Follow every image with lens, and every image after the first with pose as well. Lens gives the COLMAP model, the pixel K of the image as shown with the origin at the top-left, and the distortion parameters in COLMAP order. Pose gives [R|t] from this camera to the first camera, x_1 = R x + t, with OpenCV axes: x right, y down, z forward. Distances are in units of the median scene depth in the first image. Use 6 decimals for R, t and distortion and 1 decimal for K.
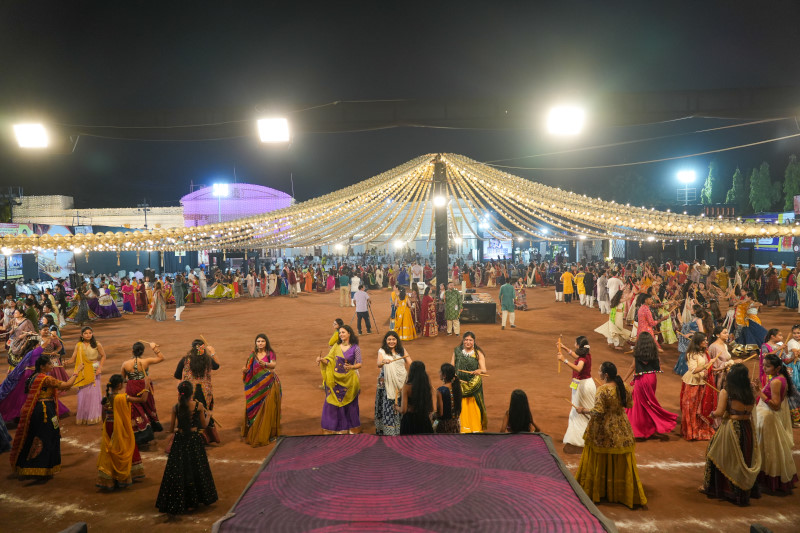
lens RADIAL K [[533.0, 0, 400.7], [0, 533.0, 264.1], [0, 0, 1]] dist [-0.027838, 0.017374]
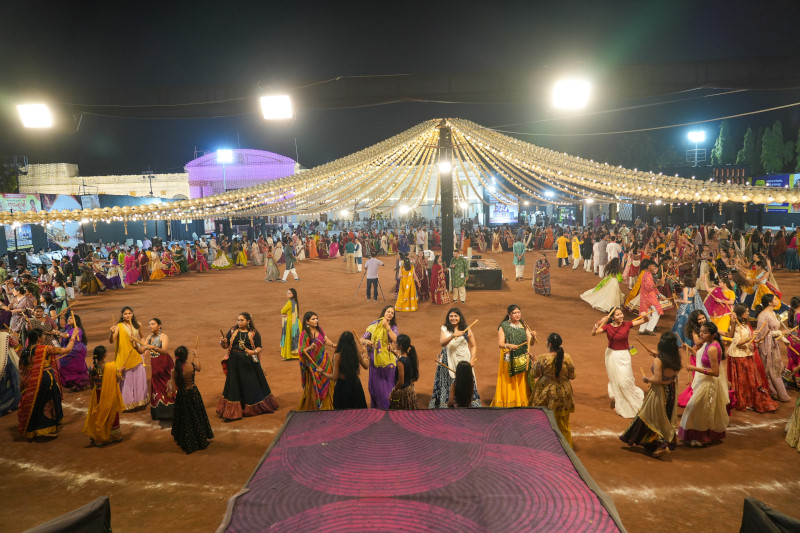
lens RADIAL K [[533.0, 0, 399.7], [0, 533.0, 262.2], [0, 0, 1]] dist [-0.027838, 0.017374]
pose [[0.999862, -0.009474, -0.013656, 0.000577], [0.010340, 0.997847, 0.064767, -0.005788], [0.013013, -0.064899, 0.997807, -0.001950]]
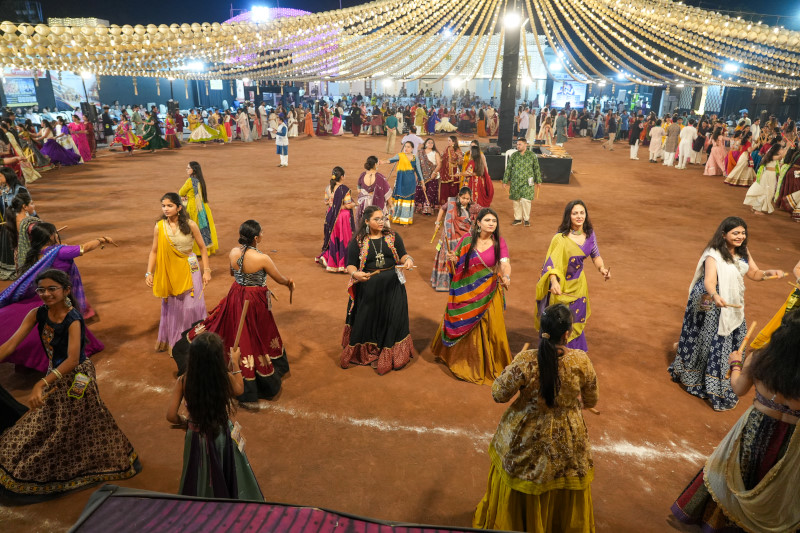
lens RADIAL K [[533.0, 0, 405.9], [0, 533.0, 272.8], [0, 0, 1]] dist [-0.027838, 0.017374]
pose [[0.994846, 0.064738, -0.078037, 0.003317], [-0.039001, 0.954750, 0.294841, 0.009191], [0.093593, -0.290278, 0.952354, 0.133243]]
